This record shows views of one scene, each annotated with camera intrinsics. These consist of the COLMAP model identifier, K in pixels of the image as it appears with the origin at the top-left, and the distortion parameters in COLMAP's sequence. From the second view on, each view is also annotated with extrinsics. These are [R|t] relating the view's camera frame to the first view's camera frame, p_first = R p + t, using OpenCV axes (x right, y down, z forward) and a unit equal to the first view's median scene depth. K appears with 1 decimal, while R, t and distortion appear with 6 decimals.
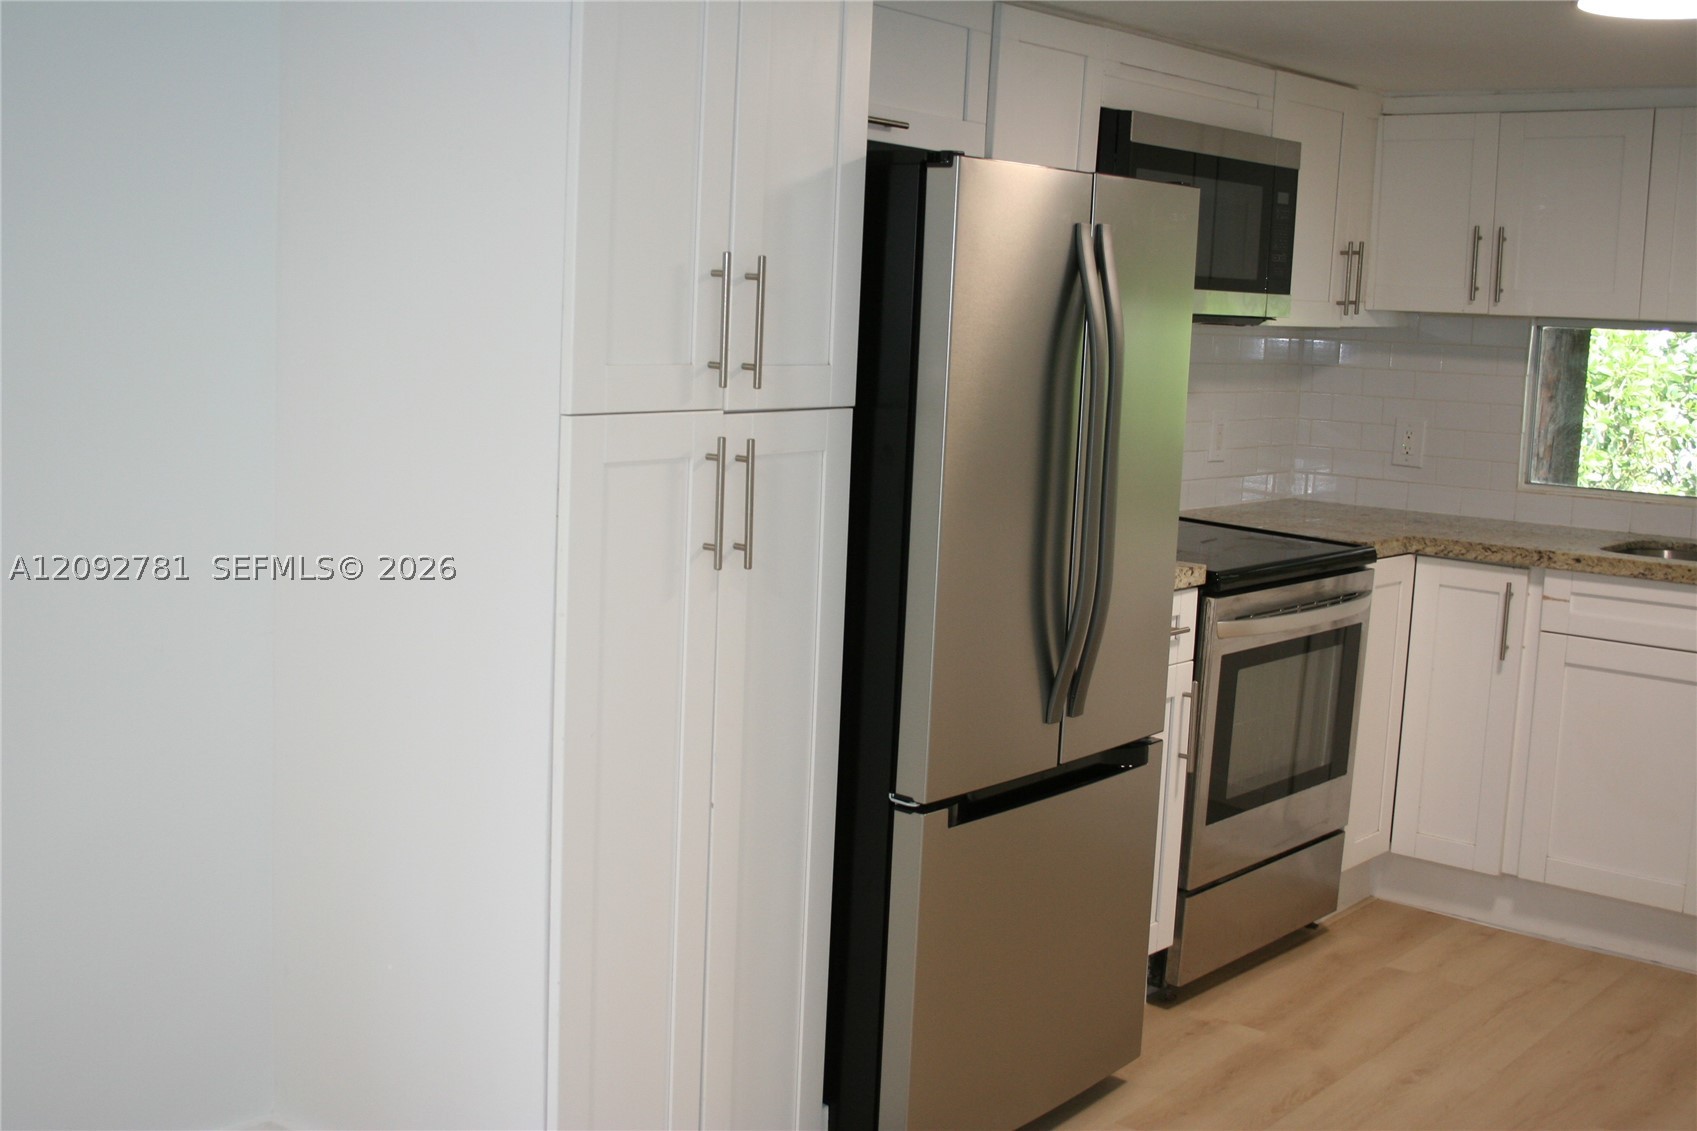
lens RADIAL K [[1950.6, 0, 848.5], [0, 1950.6, 565.5], [0, 0, 1]] dist [-0.077137, 0.092253]
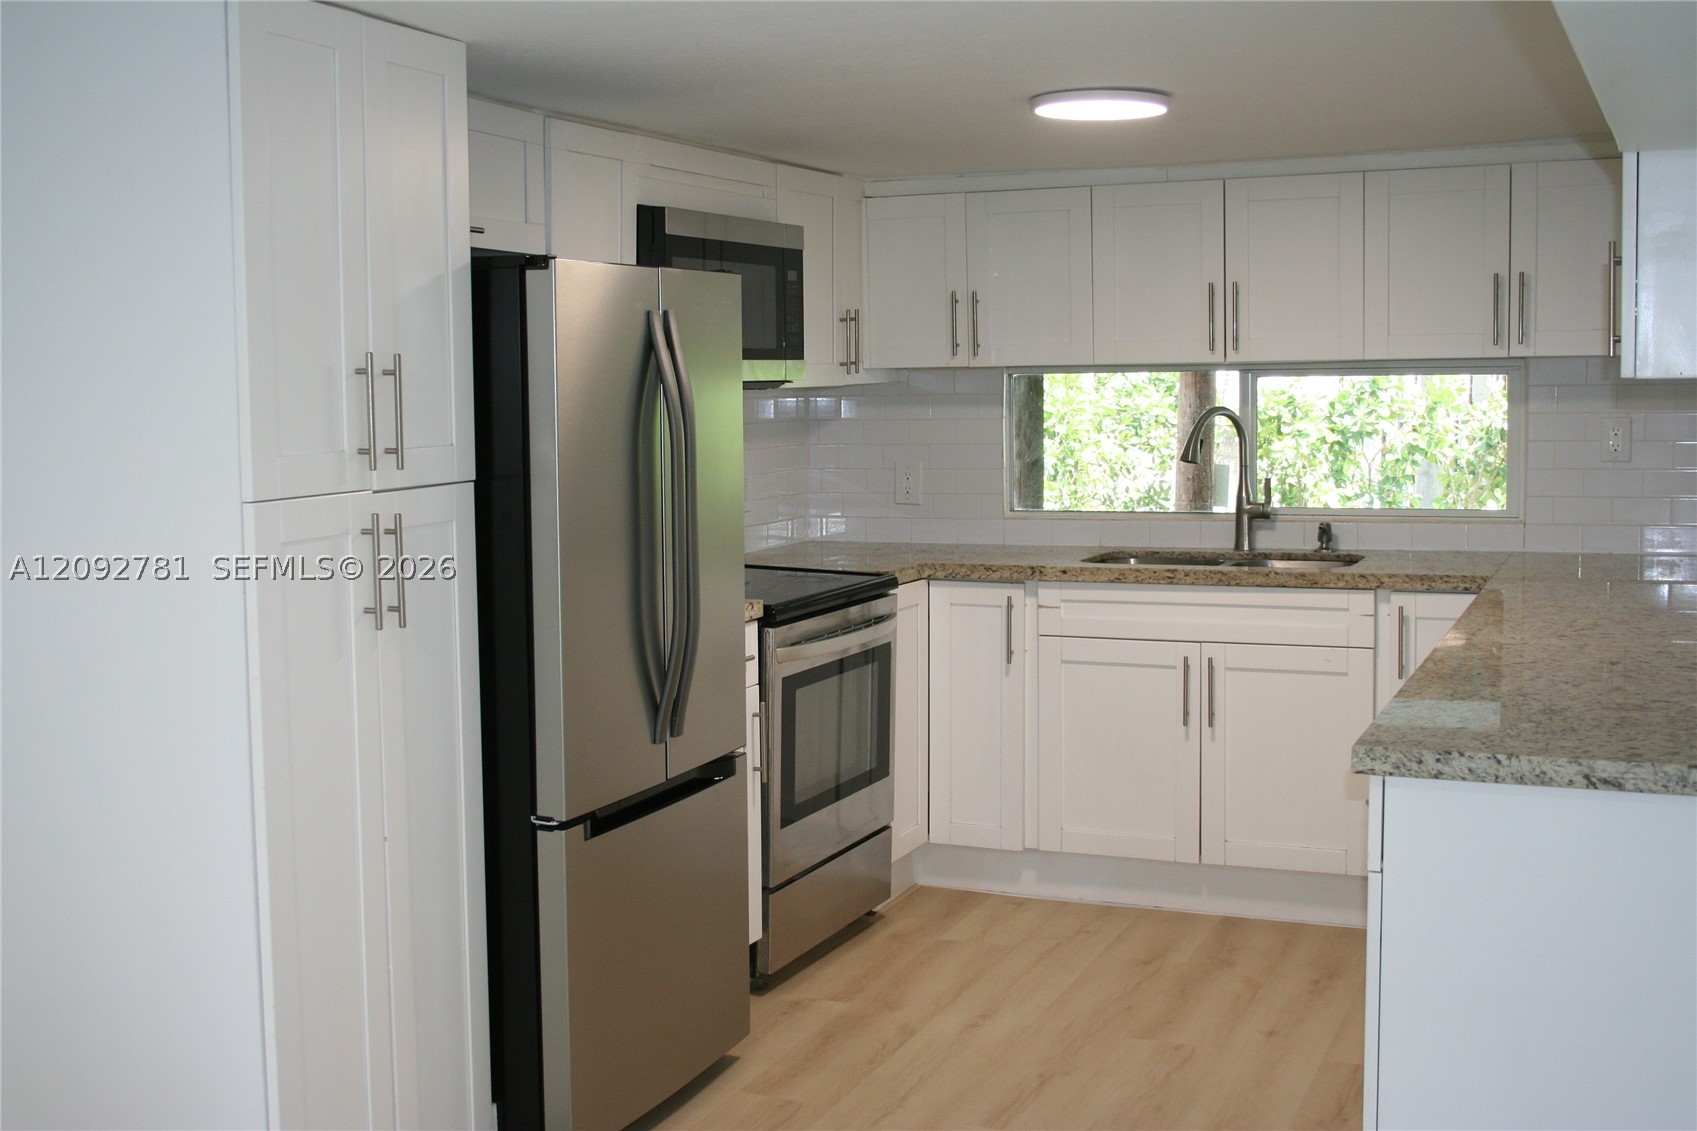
lens RADIAL K [[1950.6, 0, 848.5], [0, 1950.6, 565.5], [0, 0, 1]] dist [-0.077137, 0.092253]
pose [[0.960319, -0.078173, 0.267724, -0.065048], [0.087384, 0.995917, -0.022643, 0.008957], [-0.264861, 0.045139, 0.963230, -0.104415]]
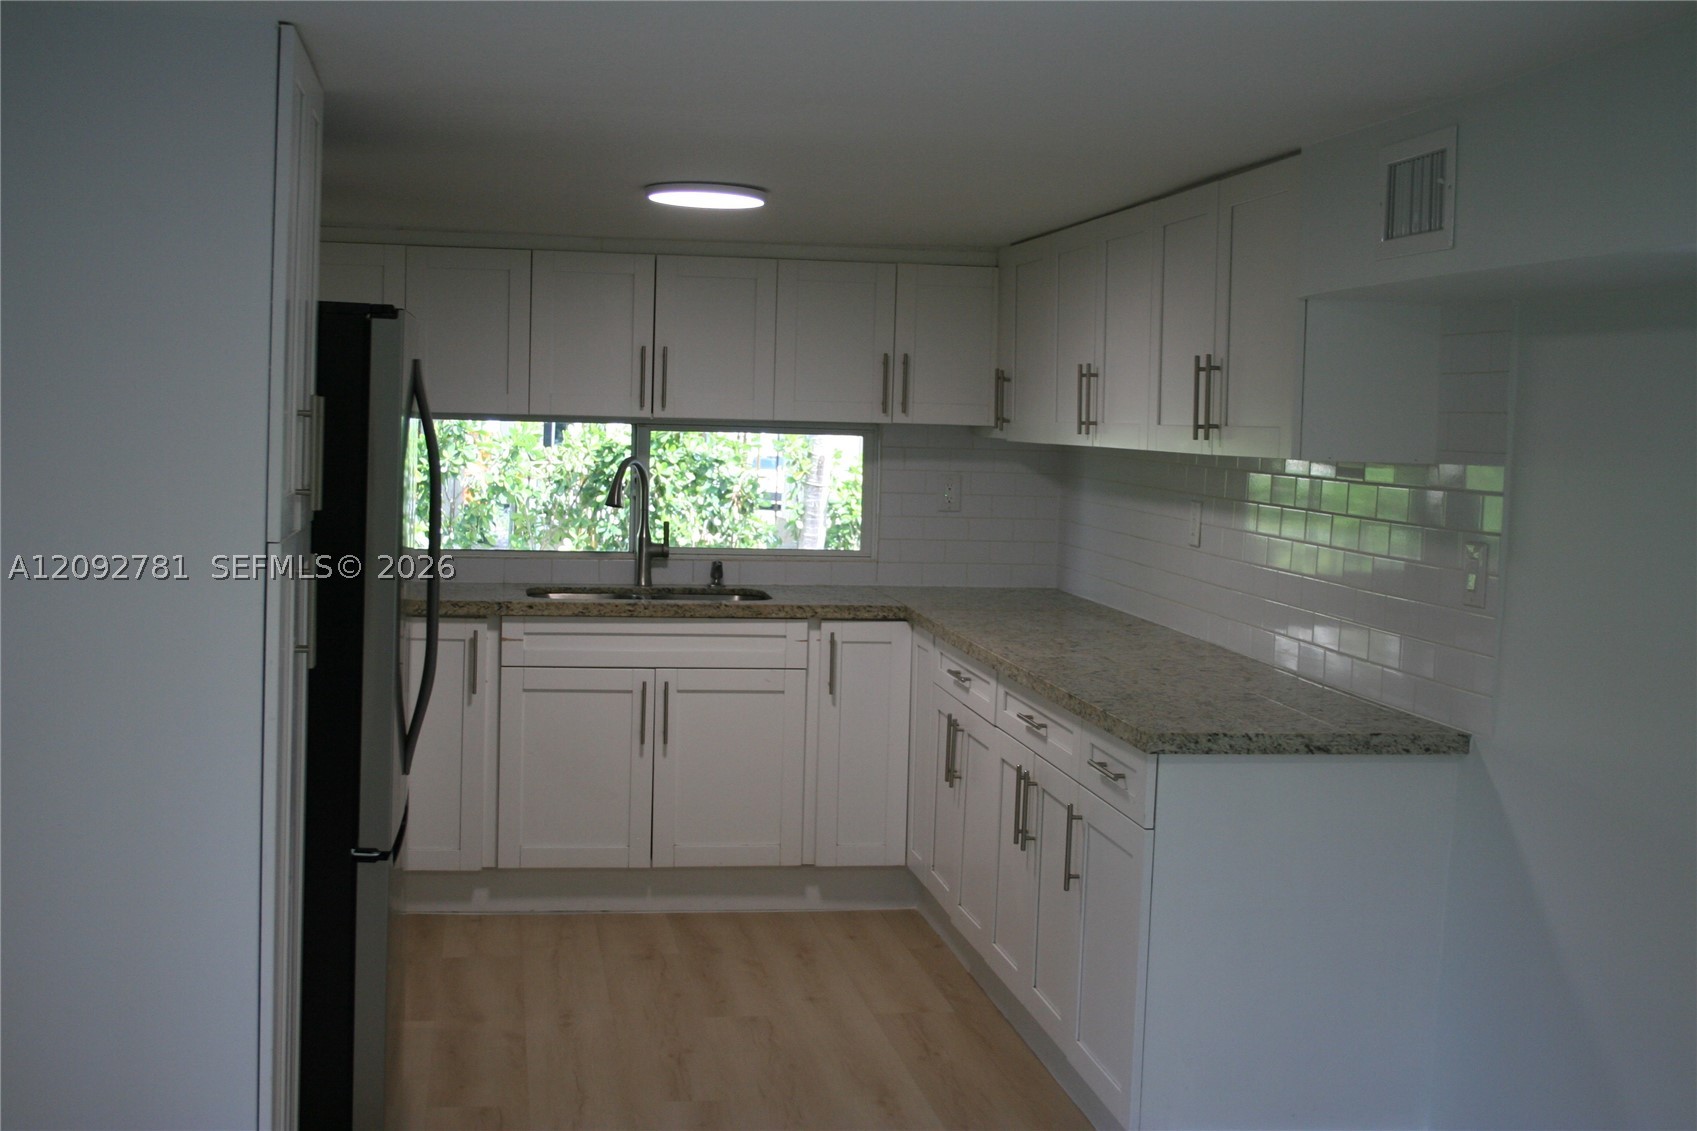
lens RADIAL K [[1950.6, 0, 848.5], [0, 1950.6, 565.5], [0, 0, 1]] dist [-0.077137, 0.092253]
pose [[0.661323, -0.073402, 0.746501, -0.441574], [0.095579, 0.995334, 0.013196, -0.027025], [-0.743987, 0.062623, 0.665253, -0.002661]]
